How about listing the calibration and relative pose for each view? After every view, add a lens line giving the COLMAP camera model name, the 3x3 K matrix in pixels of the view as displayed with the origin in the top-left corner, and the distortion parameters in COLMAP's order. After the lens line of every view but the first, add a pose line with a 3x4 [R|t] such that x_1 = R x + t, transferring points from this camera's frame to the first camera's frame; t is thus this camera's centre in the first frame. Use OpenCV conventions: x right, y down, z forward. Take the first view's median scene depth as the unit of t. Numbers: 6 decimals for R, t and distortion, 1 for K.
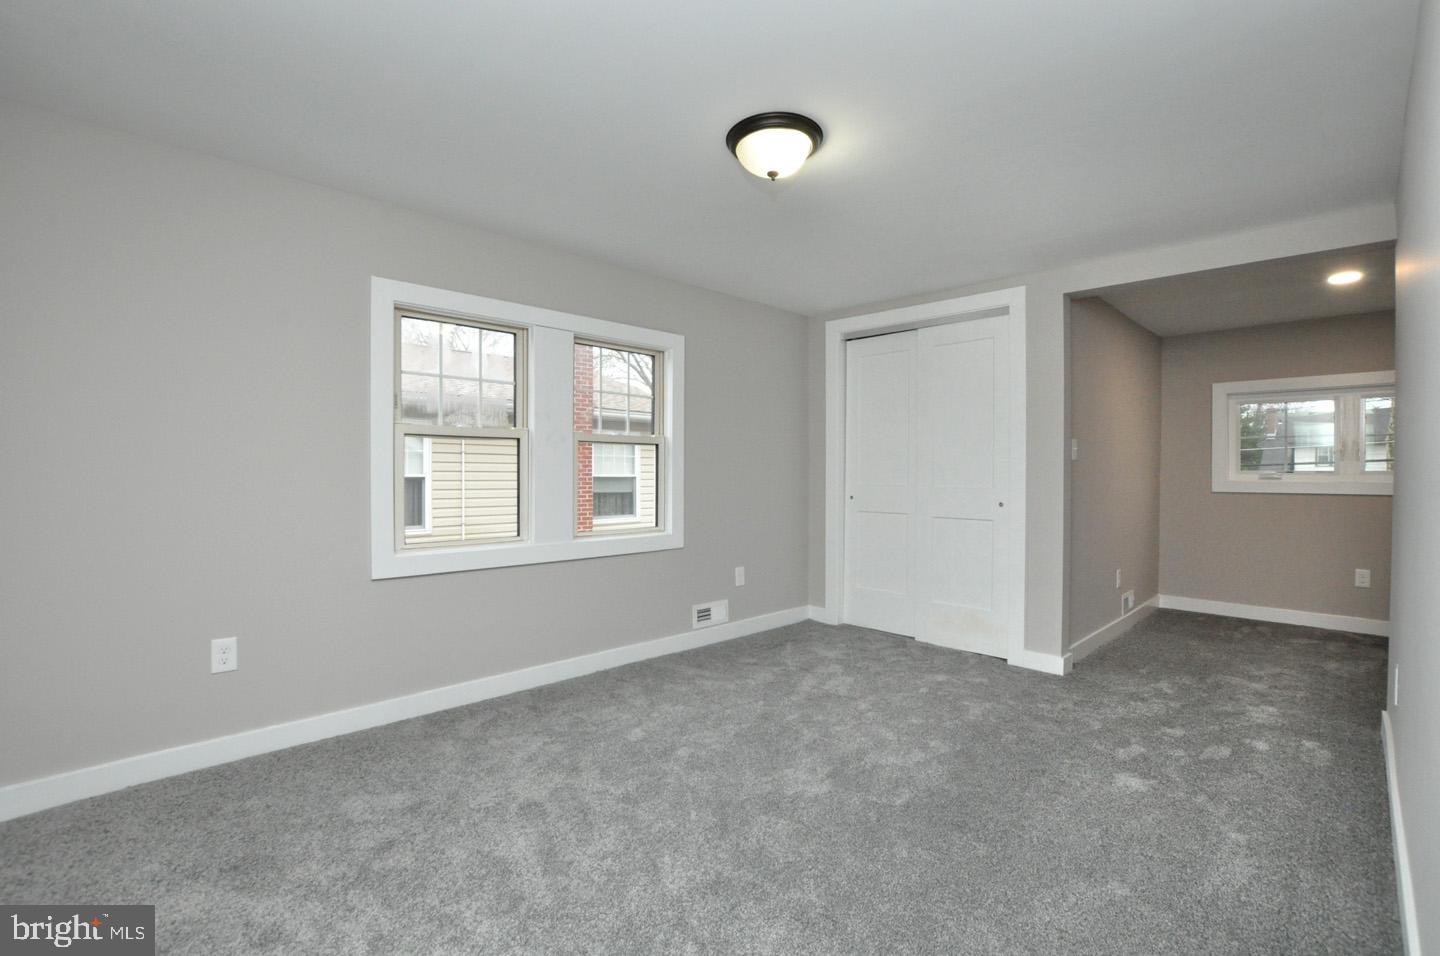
lens RADIAL K [[631.5, 0, 724.2], [0, 631.5, 479.8], [0, 0, 1]] dist [-0.033202, 0.004966]
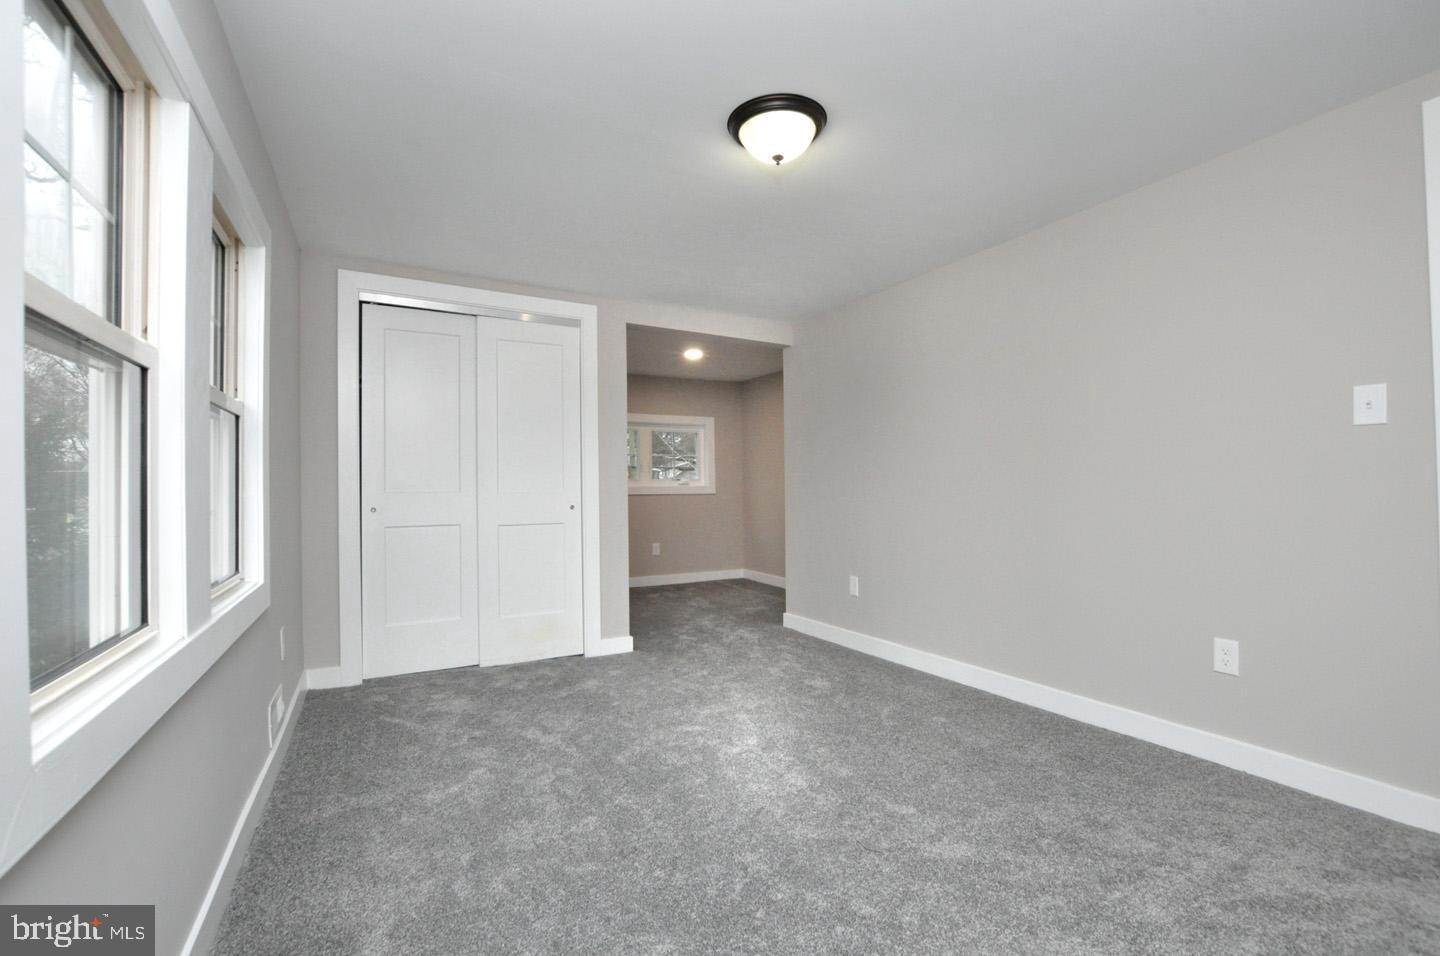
lens RADIAL K [[631.5, 0, 724.2], [0, 631.5, 479.8], [0, 0, 1]] dist [-0.033202, 0.004966]
pose [[0.267022, 0.006874, 0.963666, -0.520486], [0.018298, 0.999758, -0.012201, 0.011621], [-0.963517, 0.020891, 0.266832, 0.497431]]
